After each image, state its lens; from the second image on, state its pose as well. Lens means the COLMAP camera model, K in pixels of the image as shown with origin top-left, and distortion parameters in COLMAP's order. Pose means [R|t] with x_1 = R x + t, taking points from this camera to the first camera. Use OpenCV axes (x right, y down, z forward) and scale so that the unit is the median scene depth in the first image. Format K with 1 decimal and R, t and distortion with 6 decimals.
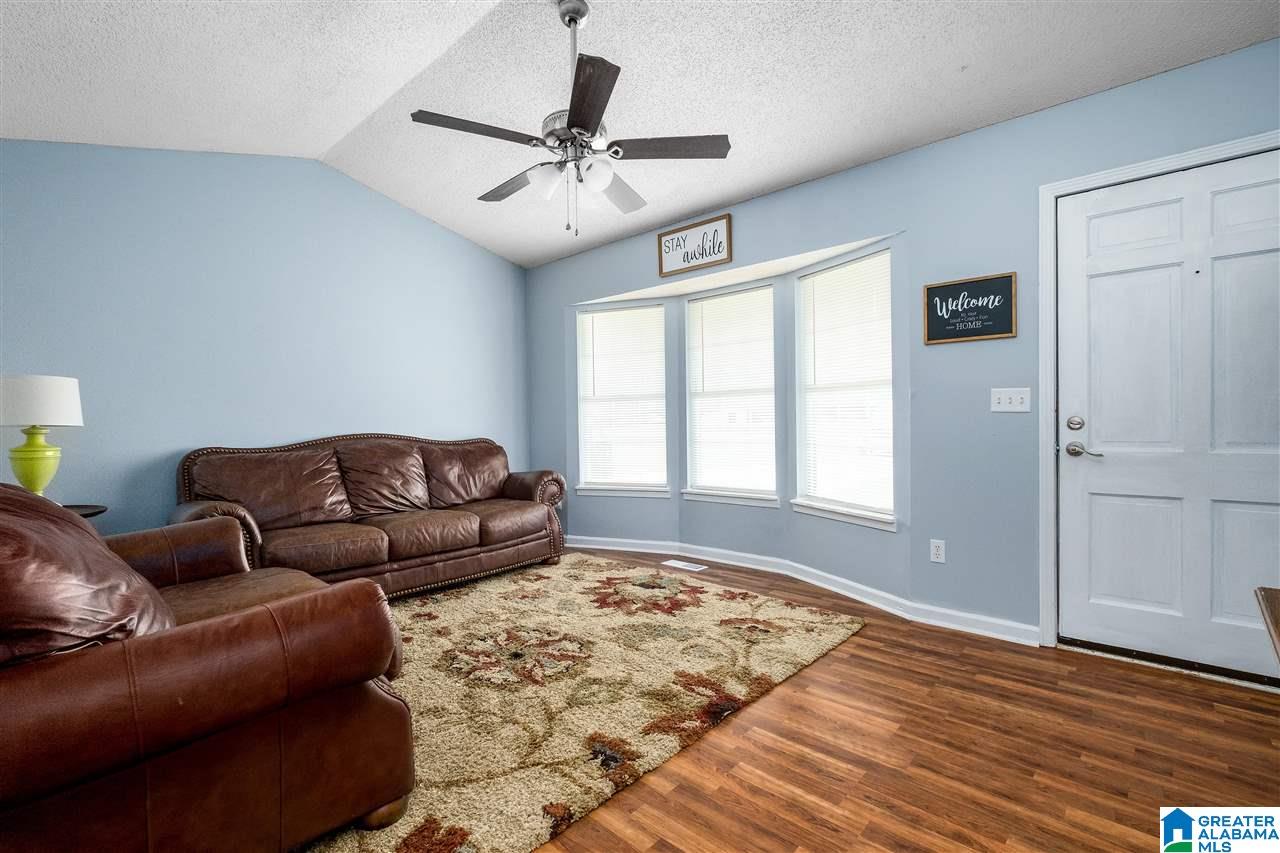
lens RADIAL K [[553.7, 0, 649.3], [0, 553.7, 424.2], [0, 0, 1]] dist [0.001259, -0.000281]
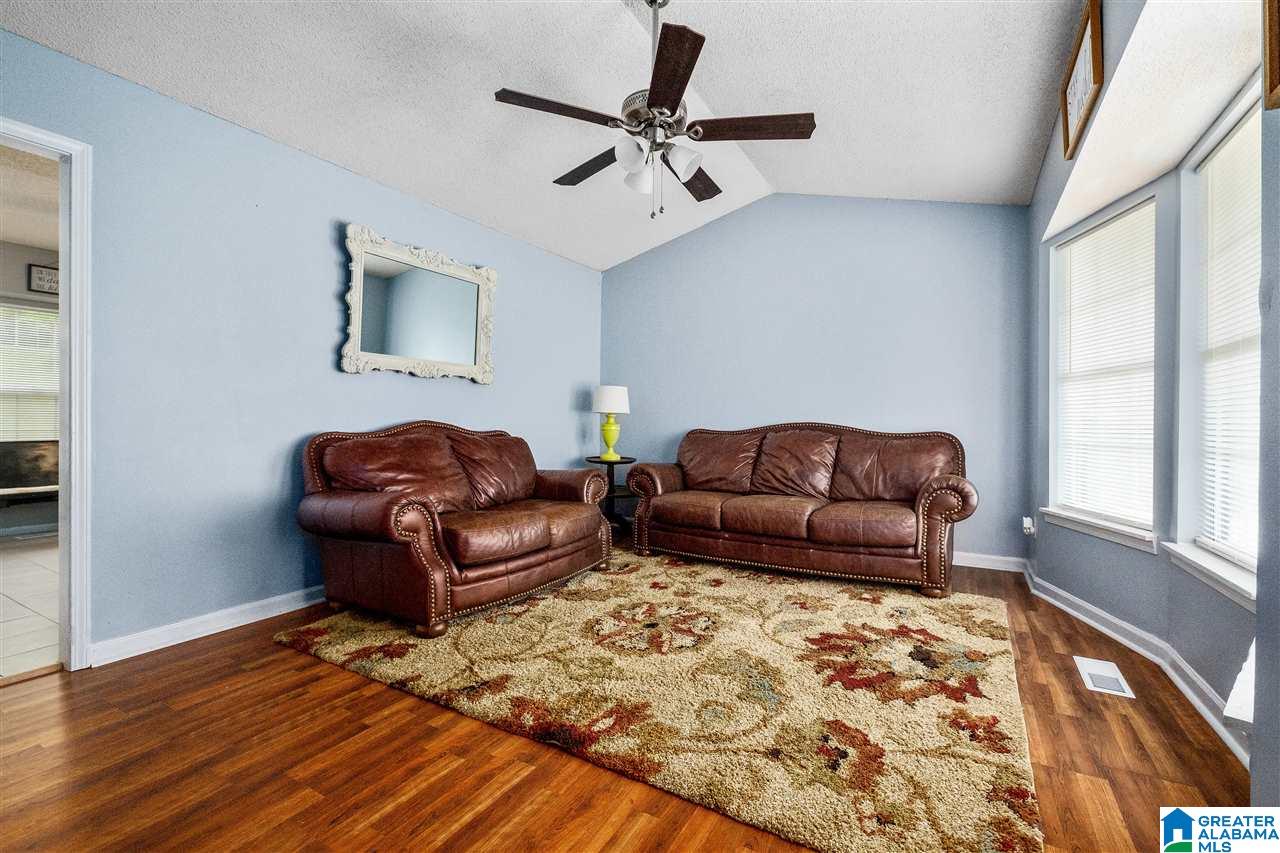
lens RADIAL K [[553.7, 0, 650.3], [0, 553.7, 424.7], [0, 0, 1]] dist [0.001259, -0.000281]
pose [[0.230823, 0.017048, -0.972846, 0.619764], [-0.009664, 0.999837, 0.015228, 0.011644], [0.972948, 0.005886, 0.230950, 0.587531]]
